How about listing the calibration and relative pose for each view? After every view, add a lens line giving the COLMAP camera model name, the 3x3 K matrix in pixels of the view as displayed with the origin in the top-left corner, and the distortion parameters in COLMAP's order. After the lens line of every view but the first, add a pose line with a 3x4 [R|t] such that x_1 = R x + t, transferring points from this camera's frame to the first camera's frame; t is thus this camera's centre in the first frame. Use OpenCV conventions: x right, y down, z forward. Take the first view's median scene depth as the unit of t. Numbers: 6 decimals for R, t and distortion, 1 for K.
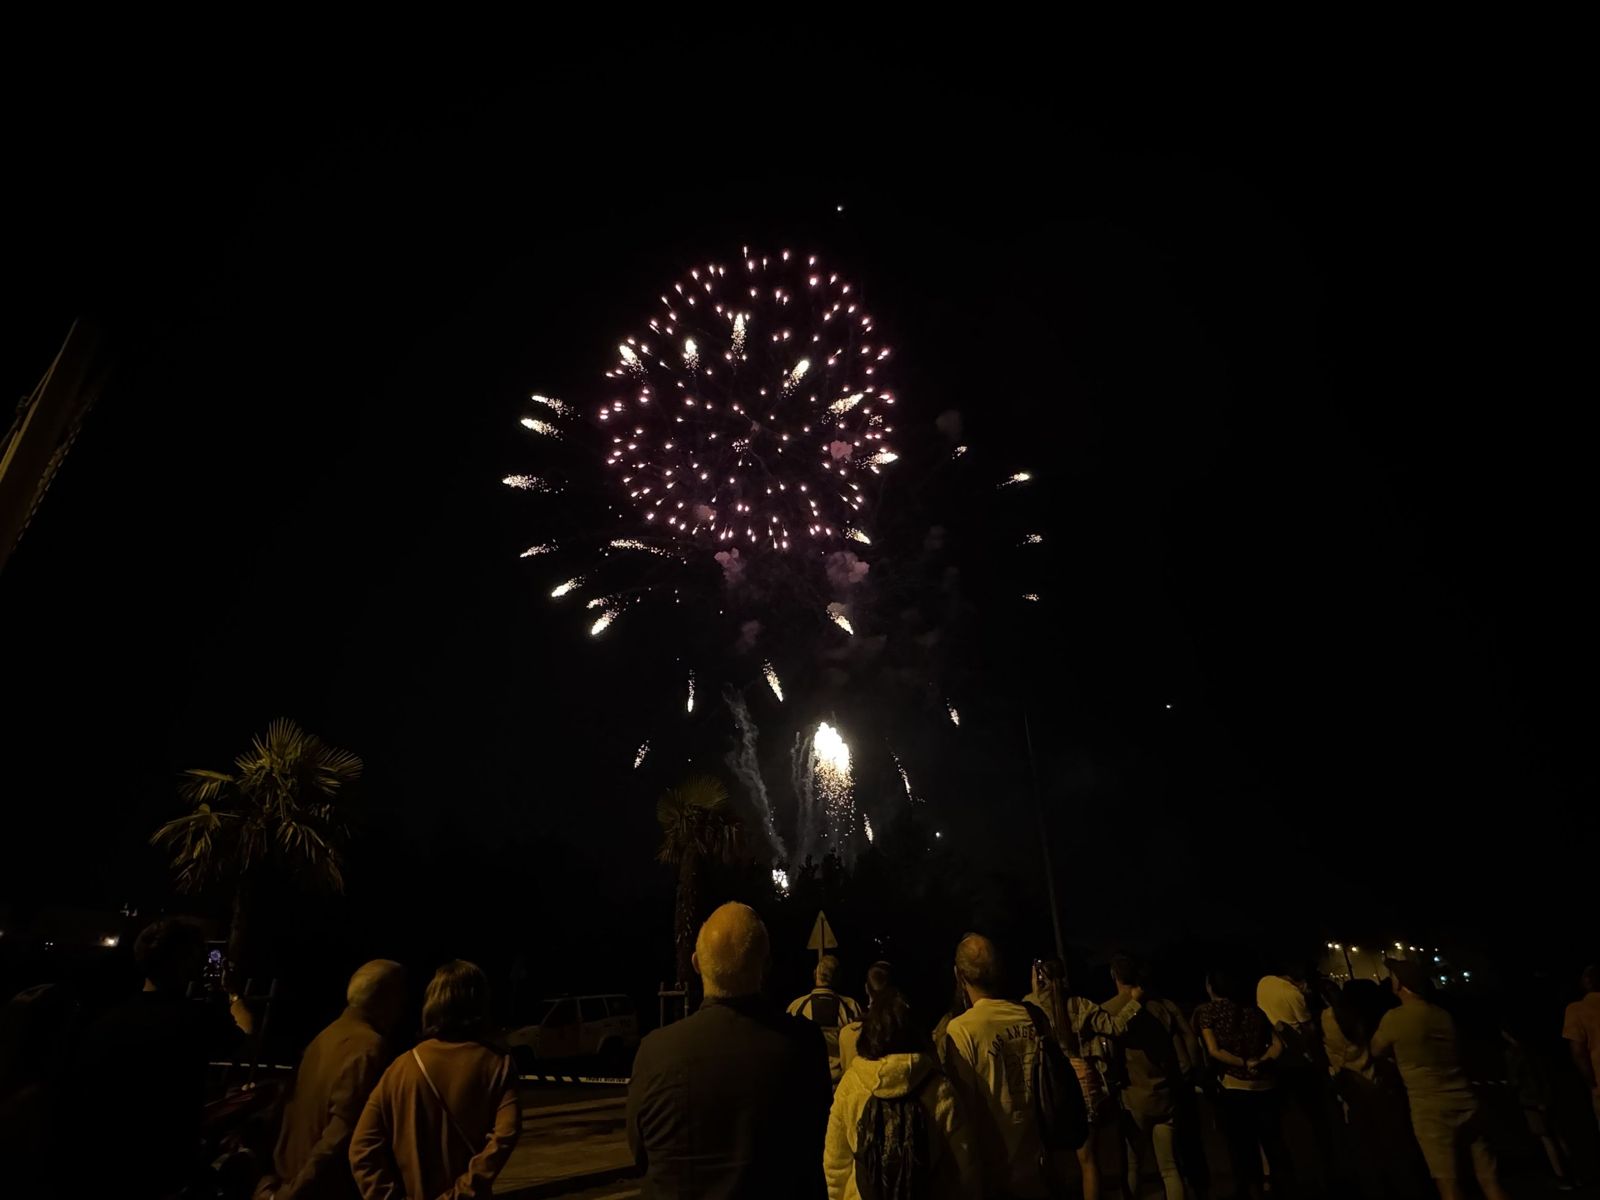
lens RADIAL K [[887.2, 0, 803.7], [0, 887.2, 584.8], [0, 0, 1]] dist [-0.007523, 0.008834]
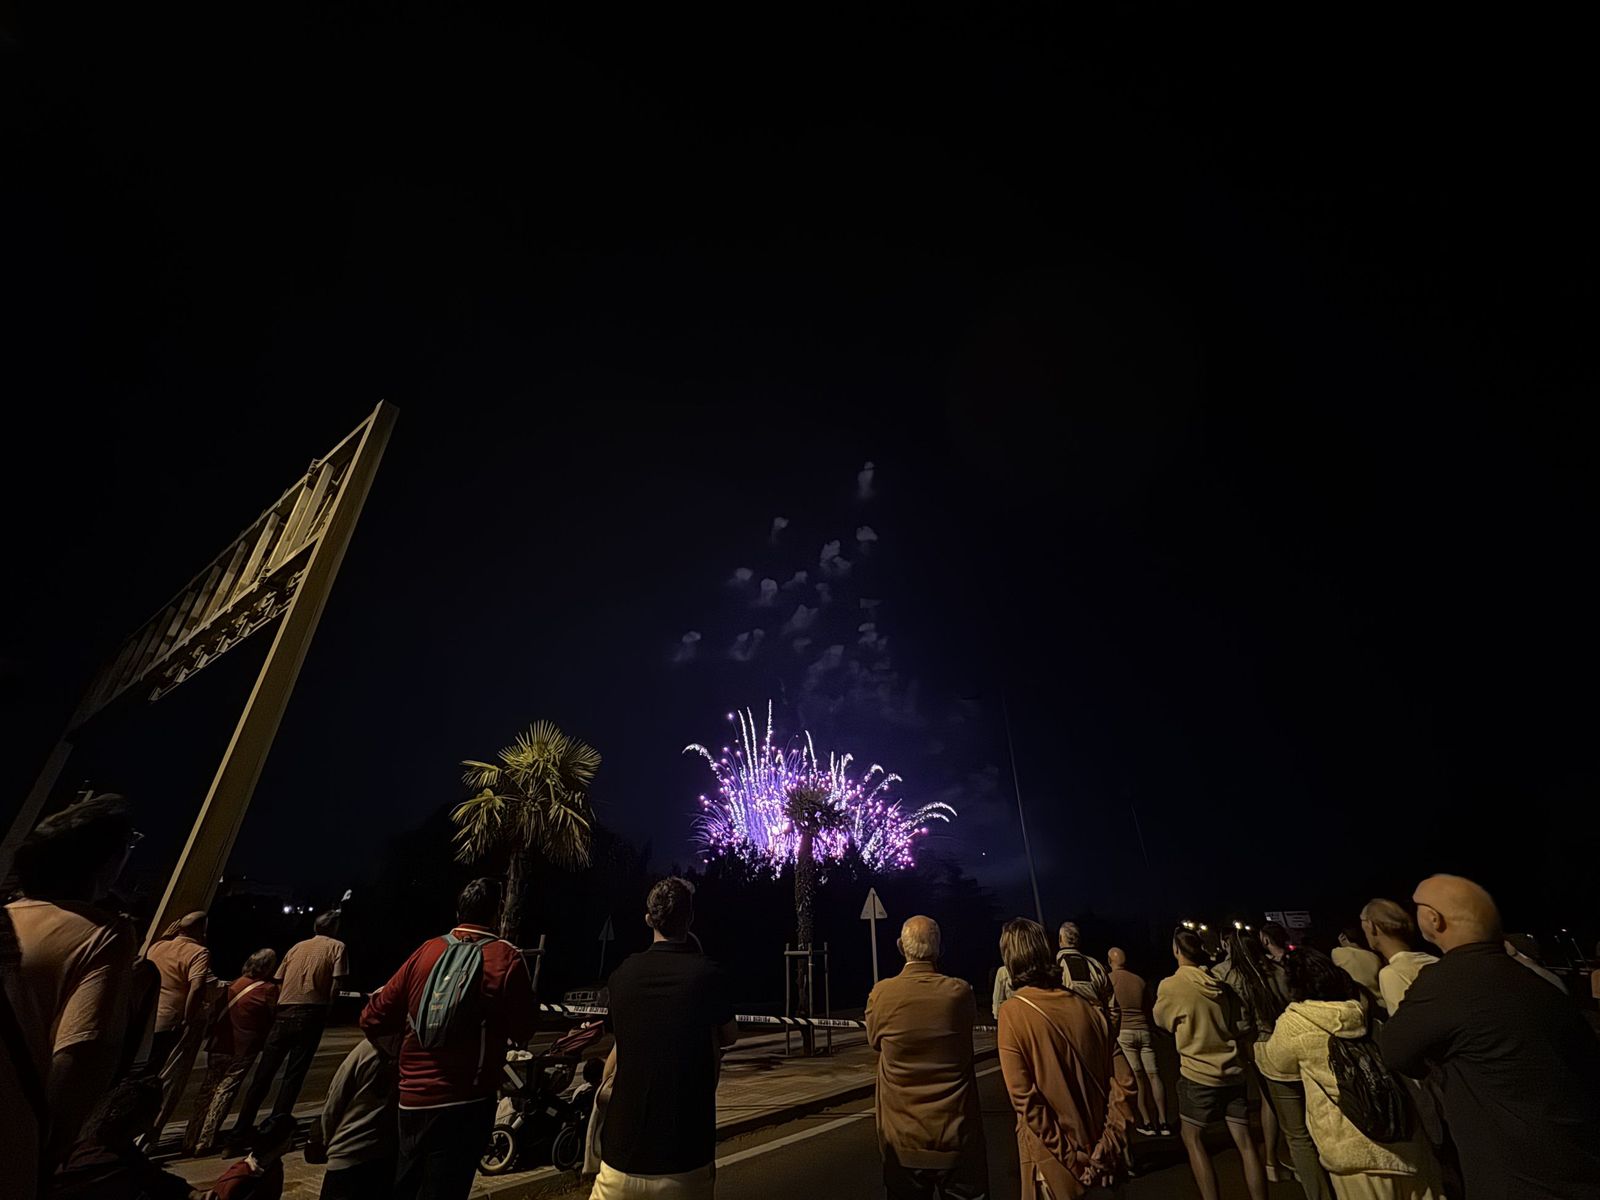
lens RADIAL K [[681.2, 0, 782.1], [0, 681.2, 583.0], [0, 0, 1]] dist [-0.010505, 0.005262]
pose [[0.998454, 0.037121, 0.041373, -0.308565], [-0.034140, 0.996922, -0.070571, 0.013353], [-0.043866, 0.069050, 0.996648, 0.015172]]
